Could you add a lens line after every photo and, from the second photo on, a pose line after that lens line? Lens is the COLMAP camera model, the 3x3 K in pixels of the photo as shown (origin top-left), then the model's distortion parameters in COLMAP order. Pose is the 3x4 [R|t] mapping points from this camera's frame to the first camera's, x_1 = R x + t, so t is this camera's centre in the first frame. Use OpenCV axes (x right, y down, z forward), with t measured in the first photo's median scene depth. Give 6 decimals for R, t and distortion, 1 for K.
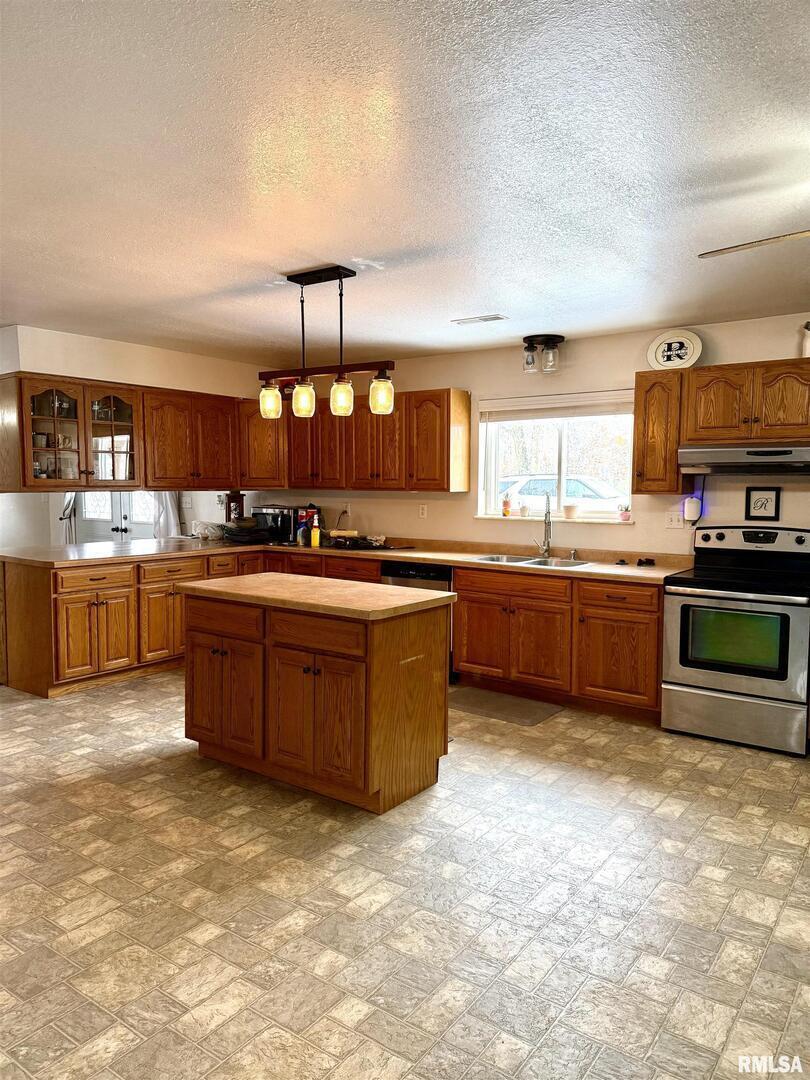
lens RADIAL K [[770.7, 0, 405.0], [0, 770.7, 540.0], [0, 0, 1]] dist [0.078825, -0.068384]
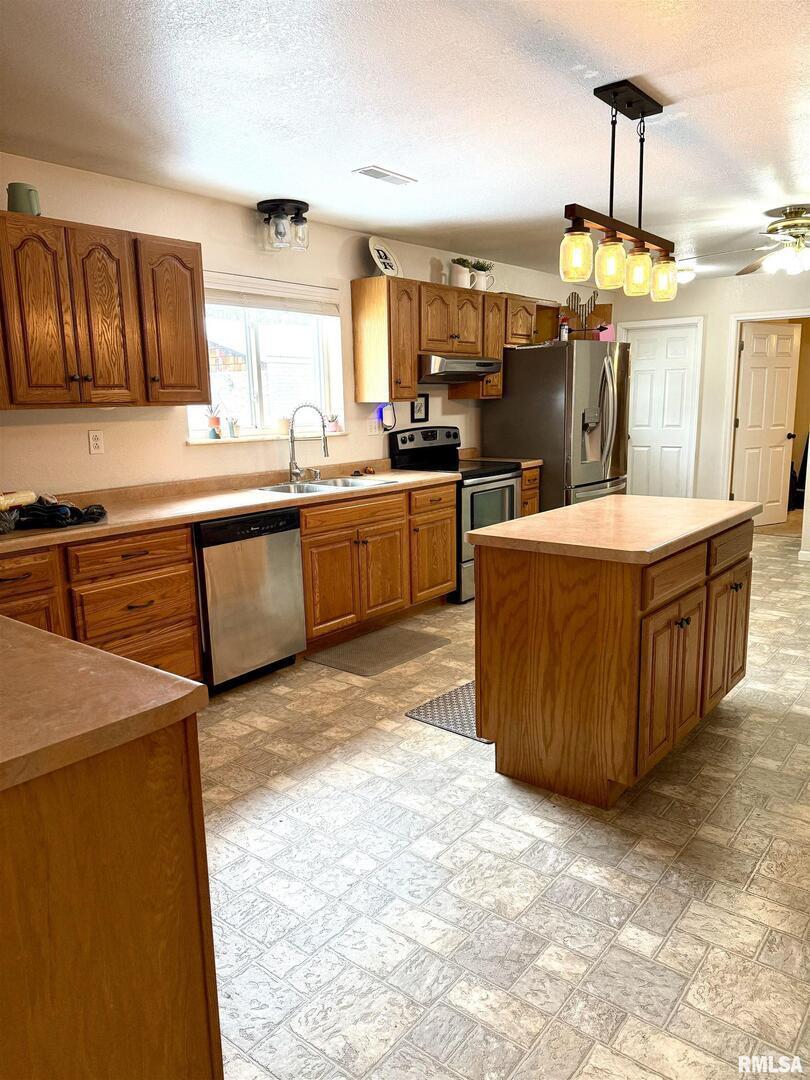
lens RADIAL K [[762.6, 0, 405.0], [0, 762.6, 540.0], [0, 0, 1]] dist [0.024981, -0.006473]
pose [[0.037033, -0.187873, 0.981495, -0.796699], [0.093134, 0.978543, 0.183794, -0.070324], [-0.994965, 0.084604, 0.053736, 1.041400]]
